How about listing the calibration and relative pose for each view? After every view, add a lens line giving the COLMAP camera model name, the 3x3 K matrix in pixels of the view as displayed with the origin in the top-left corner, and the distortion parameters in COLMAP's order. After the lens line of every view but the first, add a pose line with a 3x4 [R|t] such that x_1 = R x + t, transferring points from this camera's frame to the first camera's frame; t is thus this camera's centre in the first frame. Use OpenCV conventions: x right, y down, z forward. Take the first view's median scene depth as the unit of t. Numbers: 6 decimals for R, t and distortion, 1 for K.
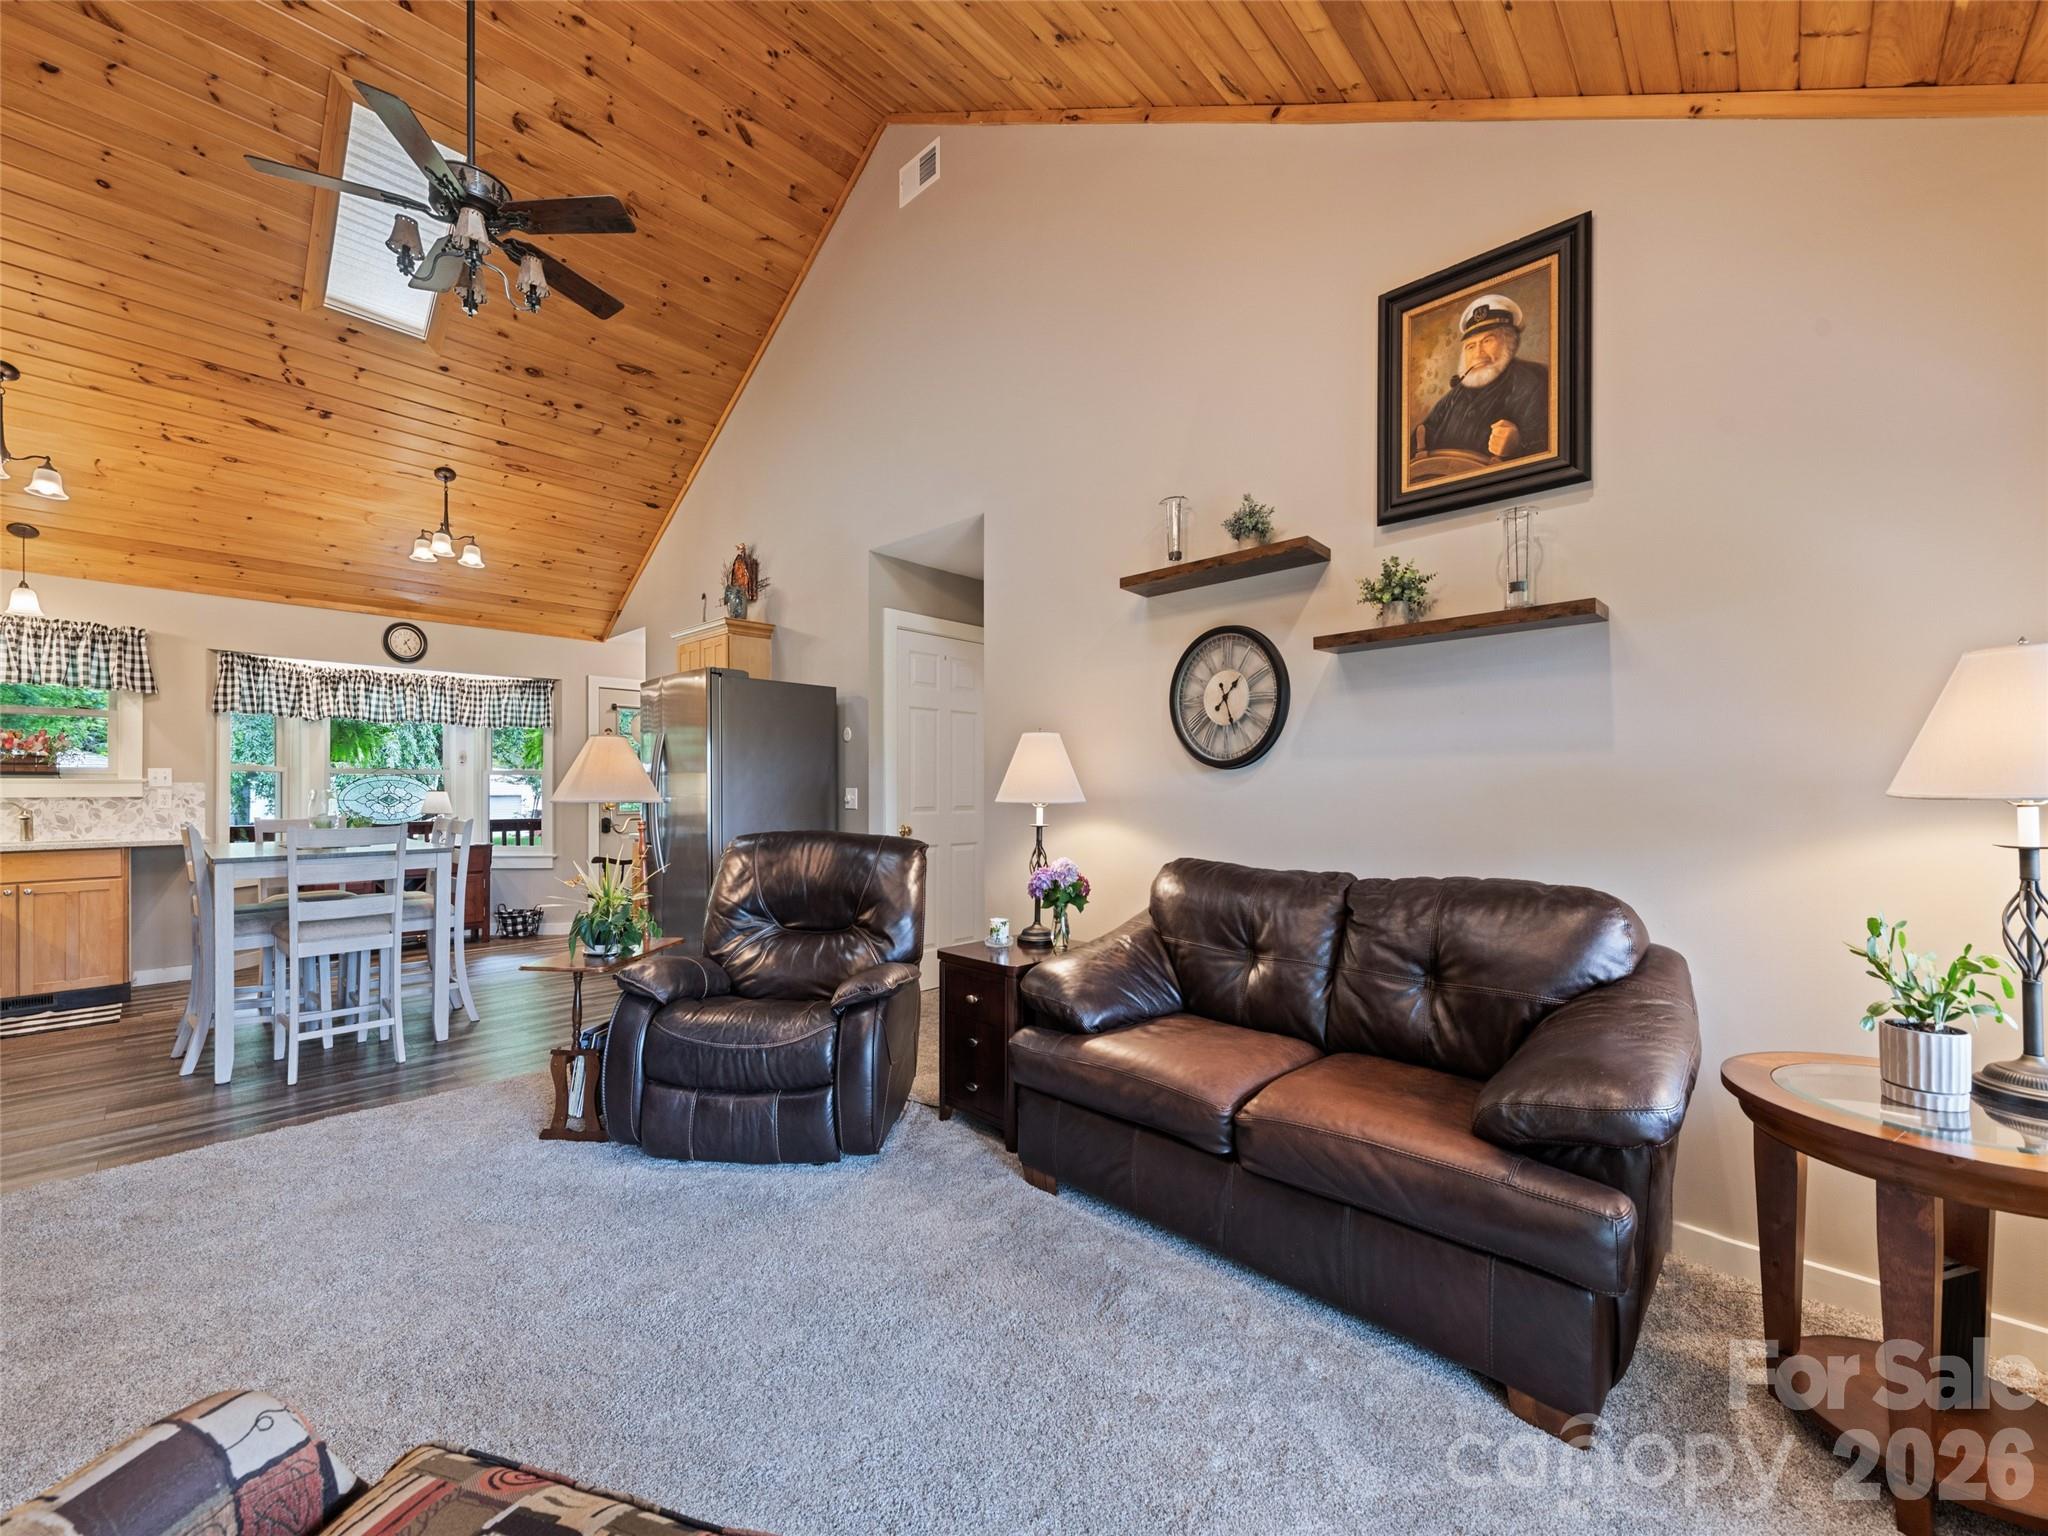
lens RADIAL K [[811.3, 0, 1013.4], [0, 811.3, 783.3], [0, 0, 1]] dist [0.009119, 0.000161]
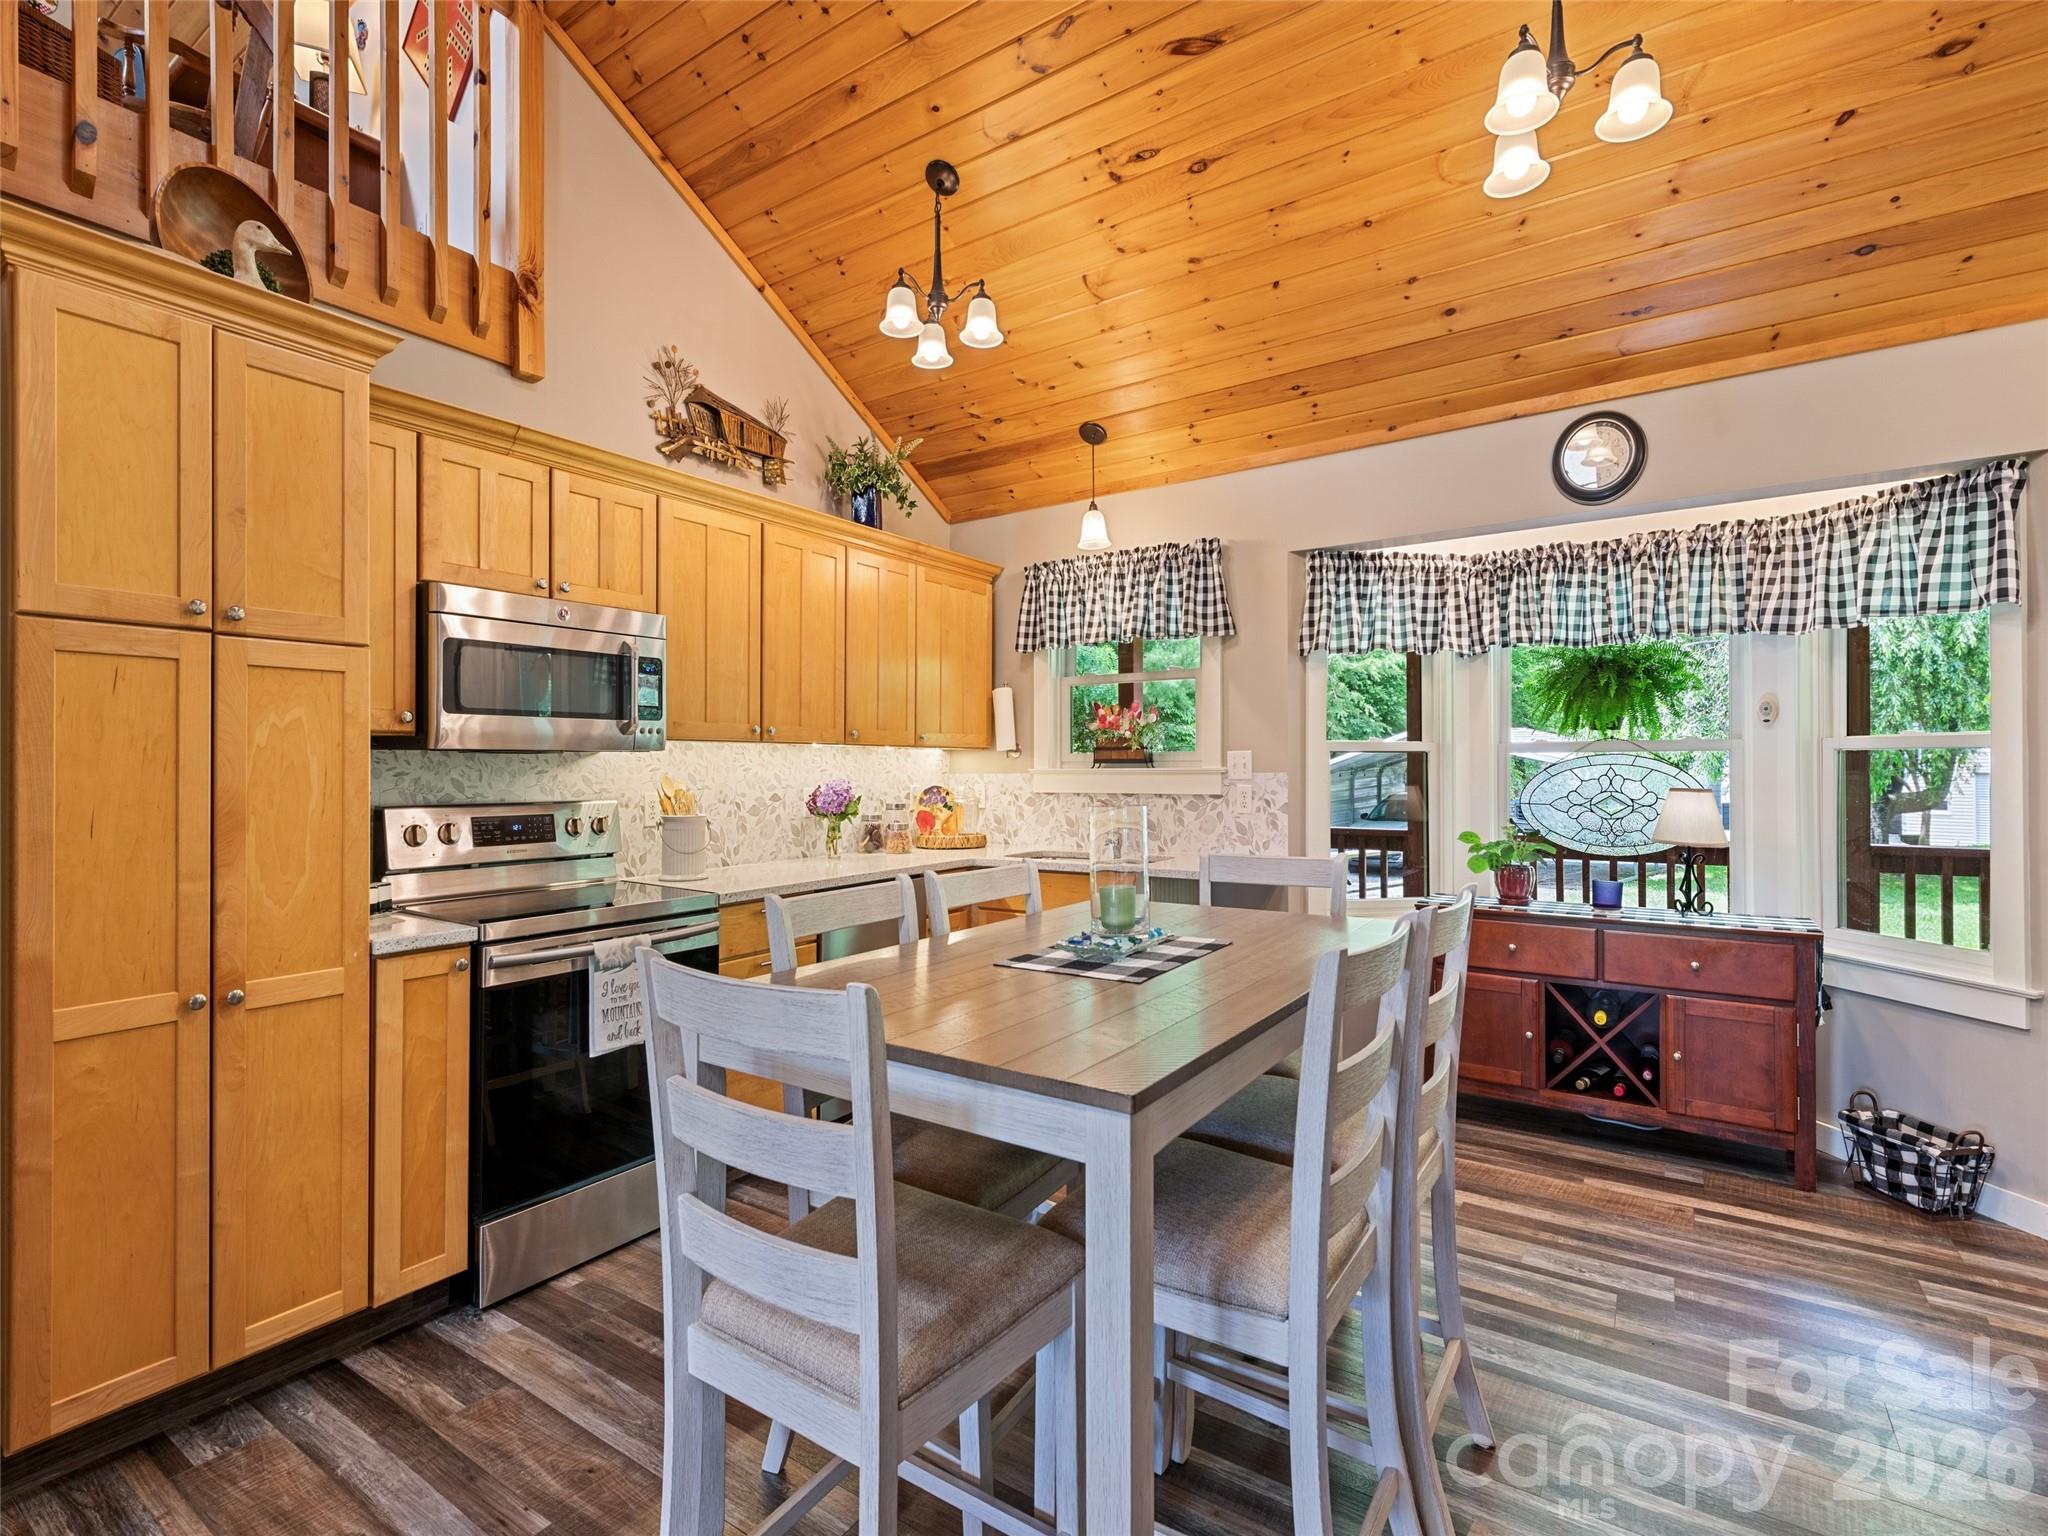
lens RADIAL K [[969.6, 0, 1015.6], [0, 969.6, 765.7], [0, 0, 1]] dist [0.013035, -0.001159]
pose [[0.166386, -0.002293, -0.986058, -0.307957], [0.011113, 0.999938, -0.000450, -0.007754], [0.985998, -0.010883, 0.166402, 0.672876]]
